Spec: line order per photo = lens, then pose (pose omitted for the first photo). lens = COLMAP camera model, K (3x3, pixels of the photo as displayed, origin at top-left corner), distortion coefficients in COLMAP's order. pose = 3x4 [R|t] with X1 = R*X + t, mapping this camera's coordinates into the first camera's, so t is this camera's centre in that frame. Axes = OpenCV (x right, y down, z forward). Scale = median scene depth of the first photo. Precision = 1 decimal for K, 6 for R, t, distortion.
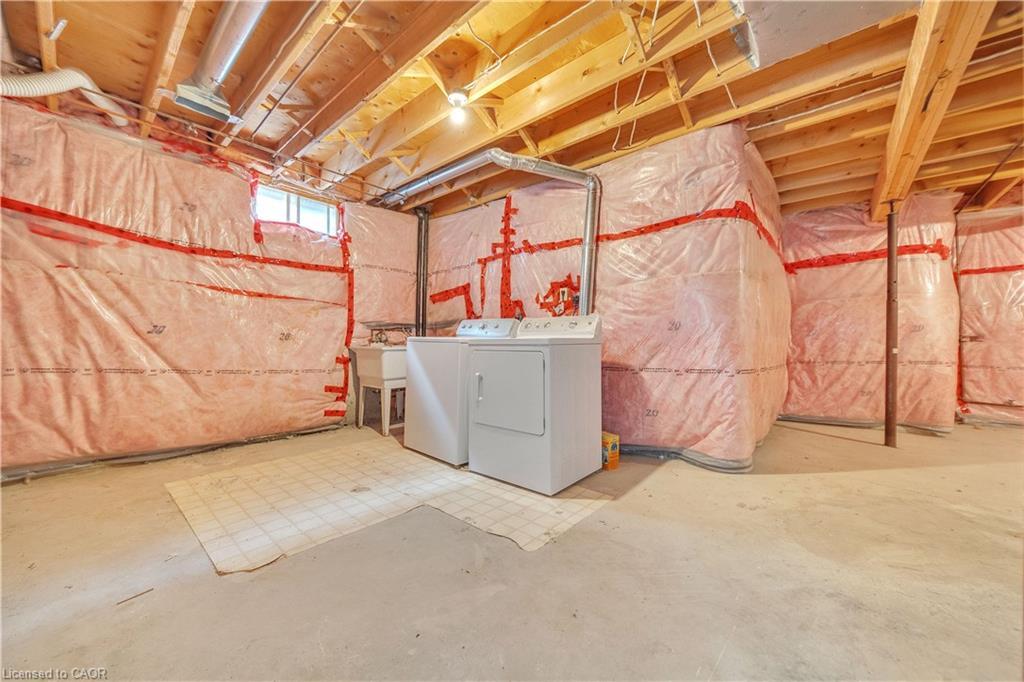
lens RADIAL K [[376.2, 0, 508.3], [0, 376.2, 342.7], [0, 0, 1]] dist [-0.003551, -0.000532]
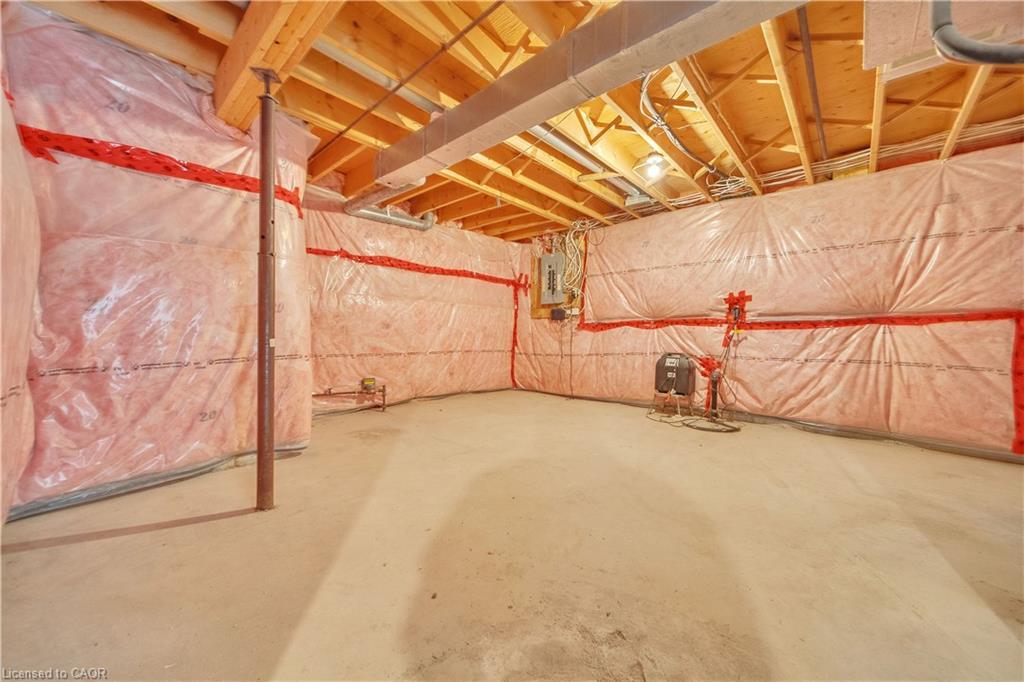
lens RADIAL K [[376.2, 0, 508.3], [0, 376.2, 342.7], [0, 0, 1]] dist [-0.003551, -0.000532]
pose [[0.028044, -0.026847, 0.999246, 0.379973], [-0.012573, 0.999551, 0.027208, 0.001363], [-0.999528, -0.013326, 0.027694, 0.505322]]
